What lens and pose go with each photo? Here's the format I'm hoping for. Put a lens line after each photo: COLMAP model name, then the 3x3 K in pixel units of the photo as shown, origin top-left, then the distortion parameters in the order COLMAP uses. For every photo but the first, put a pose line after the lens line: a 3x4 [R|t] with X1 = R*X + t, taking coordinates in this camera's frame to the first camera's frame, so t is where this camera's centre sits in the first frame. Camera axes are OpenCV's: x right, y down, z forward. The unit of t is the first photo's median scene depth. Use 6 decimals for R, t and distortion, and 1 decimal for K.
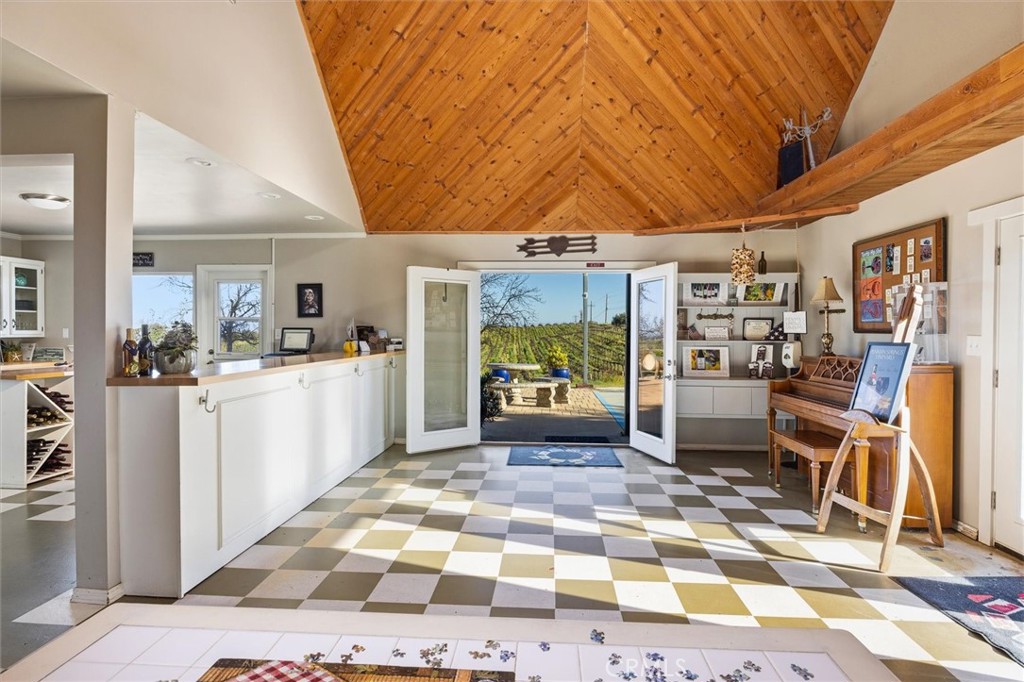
lens RADIAL K [[531.4, 0, 512.0], [0, 531.4, 341.0], [0, 0, 1]] dist [-0.001567, -0.000408]
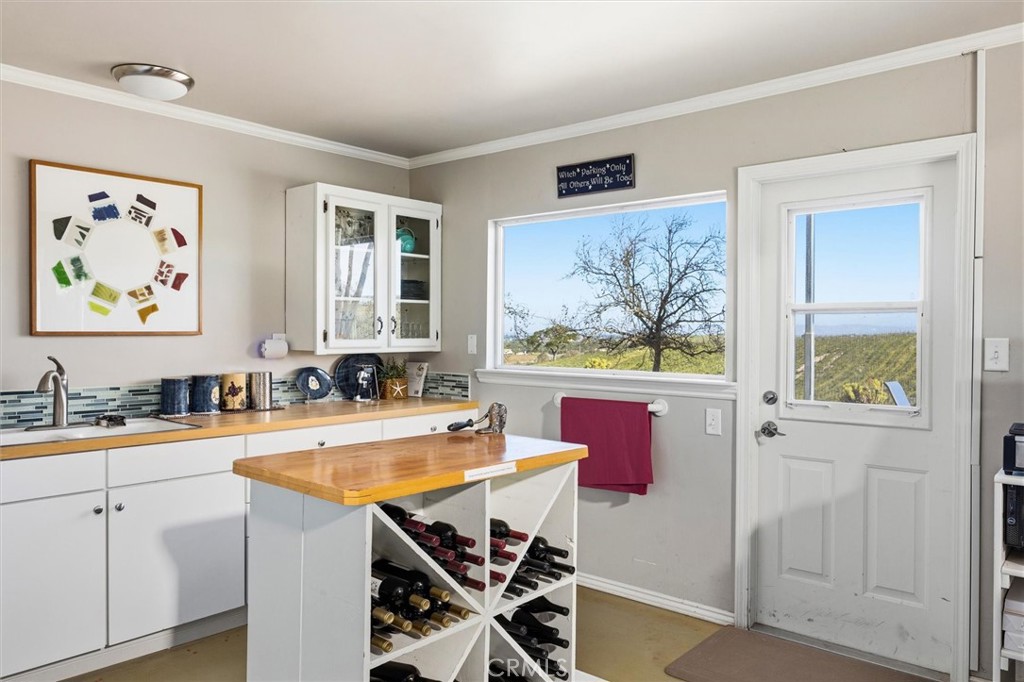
lens RADIAL K [[746.0, 0, 512.0], [0, 746.0, 341.0], [0, 0, 1]] dist [-0.000298, -0.000108]
pose [[0.796600, 0.004860, -0.604487, -0.412993], [-0.010385, 0.999930, -0.005646, -0.015194], [0.604418, 0.010775, 0.796595, 0.494770]]
